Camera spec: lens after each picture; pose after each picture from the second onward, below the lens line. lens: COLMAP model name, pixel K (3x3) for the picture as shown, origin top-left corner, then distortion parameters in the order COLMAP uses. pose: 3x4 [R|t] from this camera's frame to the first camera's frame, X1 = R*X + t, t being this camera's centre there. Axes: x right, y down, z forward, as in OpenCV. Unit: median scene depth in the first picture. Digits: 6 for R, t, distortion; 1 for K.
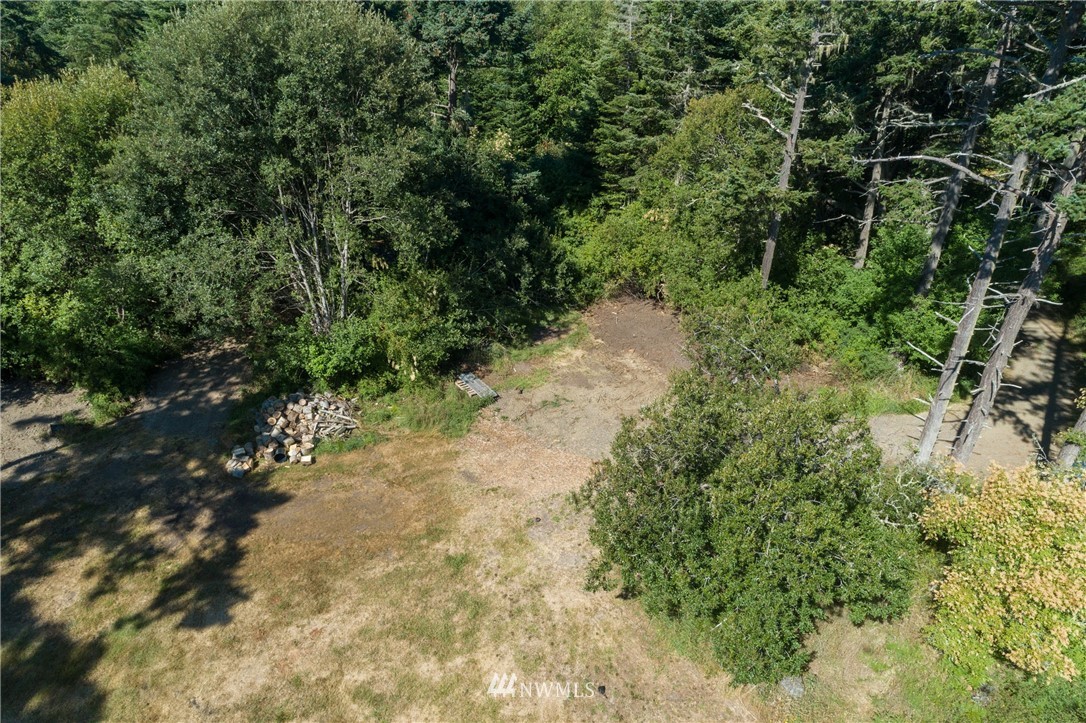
lens RADIAL K [[757.8, 0, 543.0], [0, 757.8, 361.5], [0, 0, 1]] dist [0.031847, 0.007191]
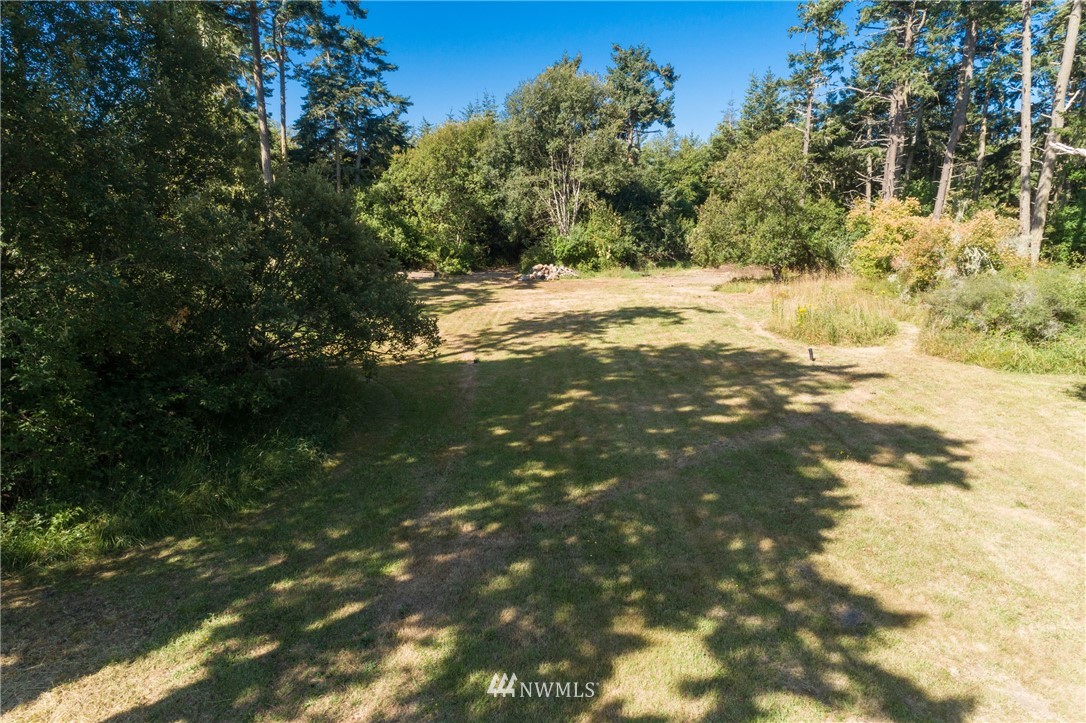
lens RADIAL K [[757.8, 0, 543.0], [0, 757.8, 361.5], [0, 0, 1]] dist [0.031847, 0.007191]
pose [[0.983209, 0.005460, -0.182401, 0.018857], [-0.062614, 0.948964, -0.309105, 0.860819], [0.171404, 0.315336, 0.933372, -0.719934]]
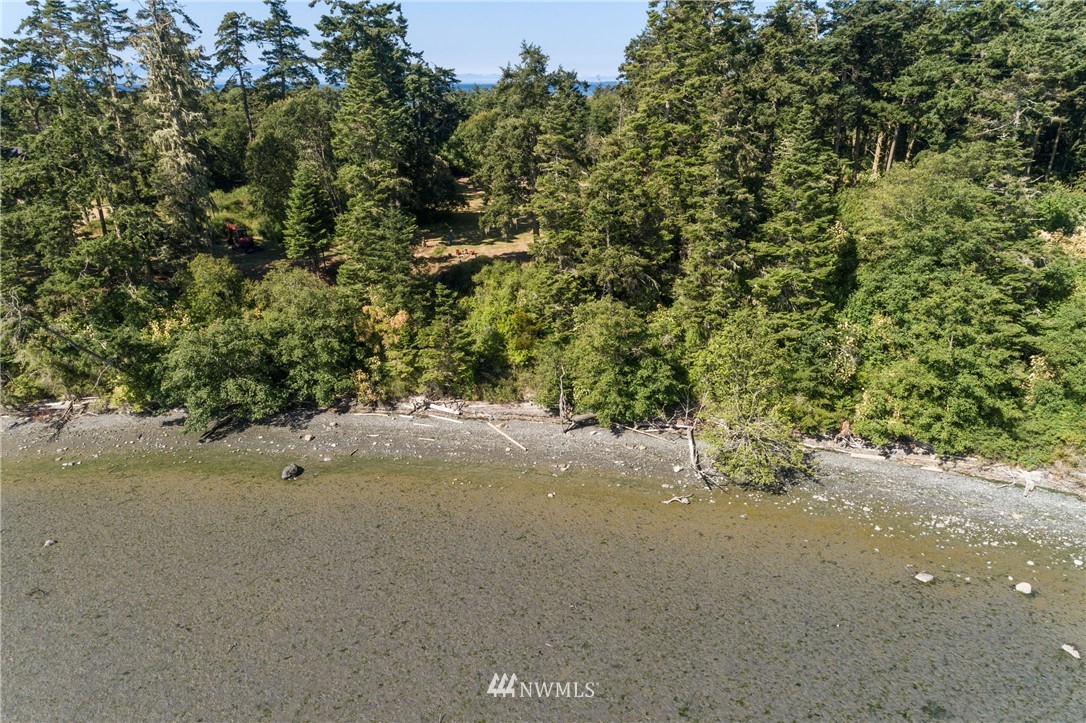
lens RADIAL K [[734.9, 0, 543.0], [0, 734.9, 361.5], [0, 0, 1]] dist [0.019023, -0.000505]
pose [[0.965982, 0.066885, -0.249810, 0.958098], [-0.104275, 0.984707, -0.139568, 1.718173], [0.236655, 0.160870, 0.958183, -2.999194]]
